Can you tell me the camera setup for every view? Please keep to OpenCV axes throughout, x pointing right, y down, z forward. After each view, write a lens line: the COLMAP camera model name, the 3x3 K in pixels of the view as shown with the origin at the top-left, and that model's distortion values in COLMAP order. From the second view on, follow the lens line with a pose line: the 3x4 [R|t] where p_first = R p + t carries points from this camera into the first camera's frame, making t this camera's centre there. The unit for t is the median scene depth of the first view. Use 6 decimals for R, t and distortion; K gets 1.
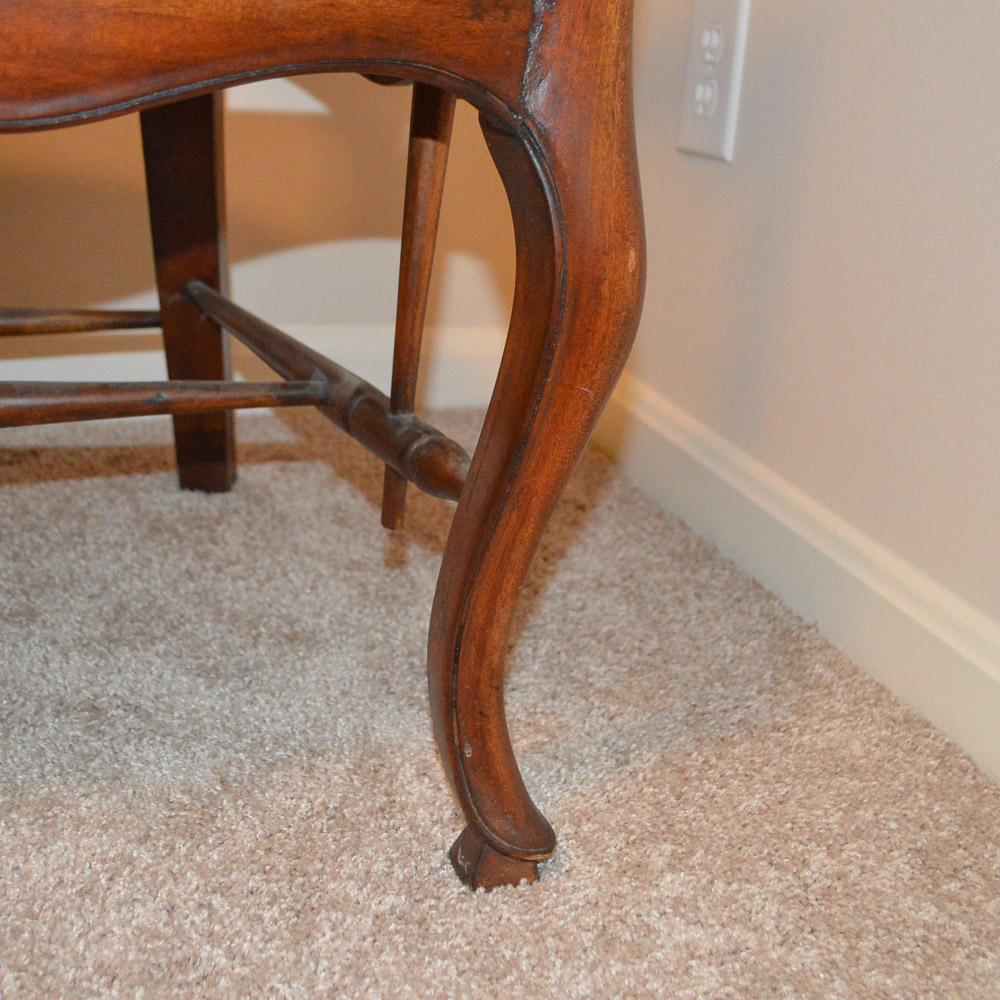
lens RADIAL K [[1418.0, 0, 500.6], [0, 1418.0, 498.9], [0, 0, 1]] dist [-0.074051, 0.000000]
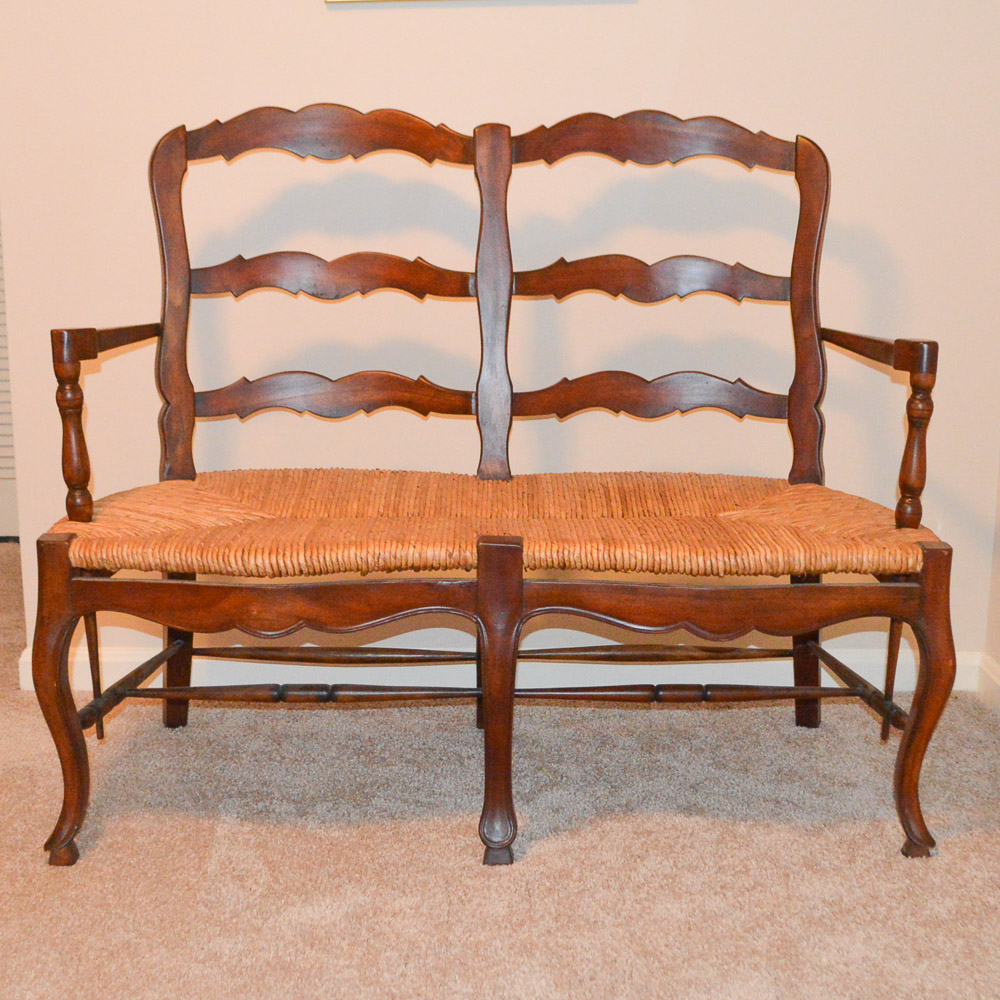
lens RADIAL K [[1459.3, 0, 506.6], [0, 1459.3, 496.7], [0, 0, 1]] dist [-0.087681, 0.000000]
pose [[0.936049, -0.007476, -0.351790, 0.255406], [-0.052982, 0.985381, -0.161918, 0.052263], [0.347858, 0.170202, 0.921969, -2.181863]]
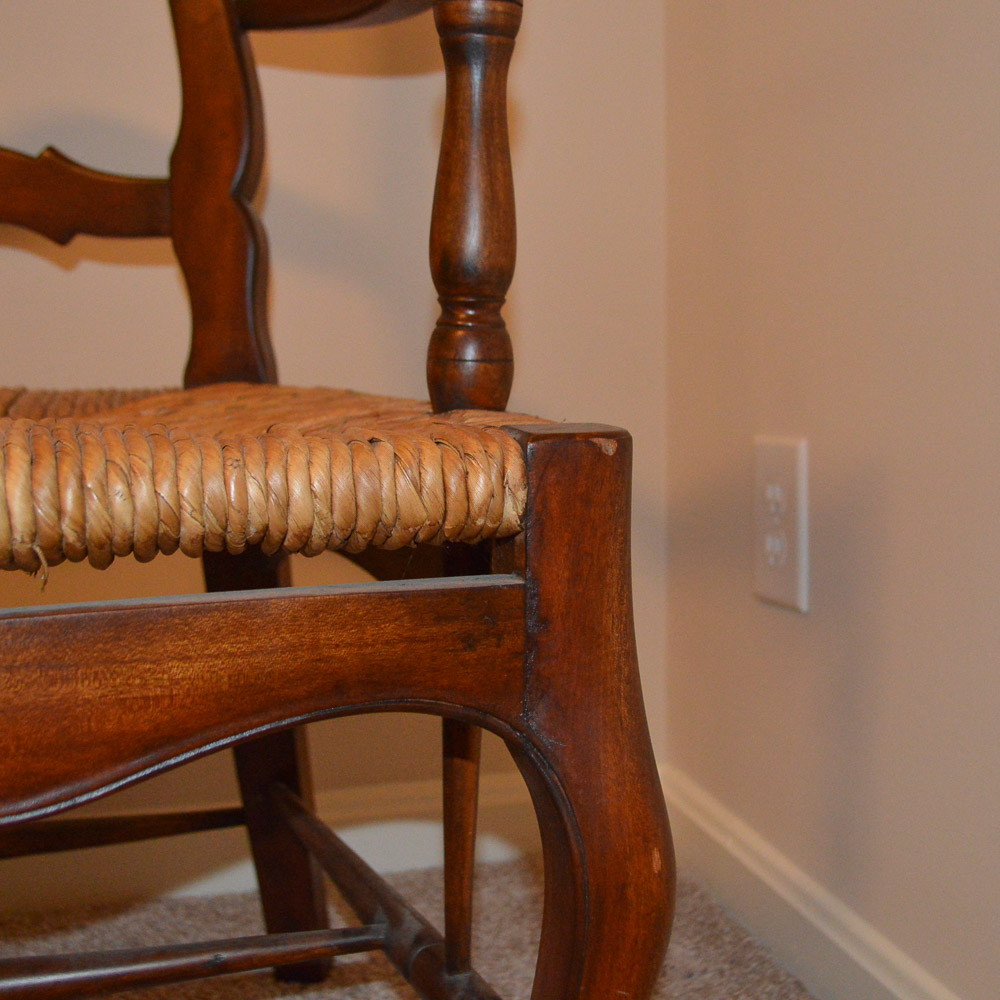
lens RADIAL K [[1418.0, 0, 500.0], [0, 1418.0, 501.4], [0, 0, 1]] dist [-0.074051, 0.000000]
pose [[0.991669, -0.086215, -0.095710, 0.078054], [0.061945, 0.970621, -0.232504, -0.147688], [0.112944, 0.224638, 0.967875, 0.003760]]
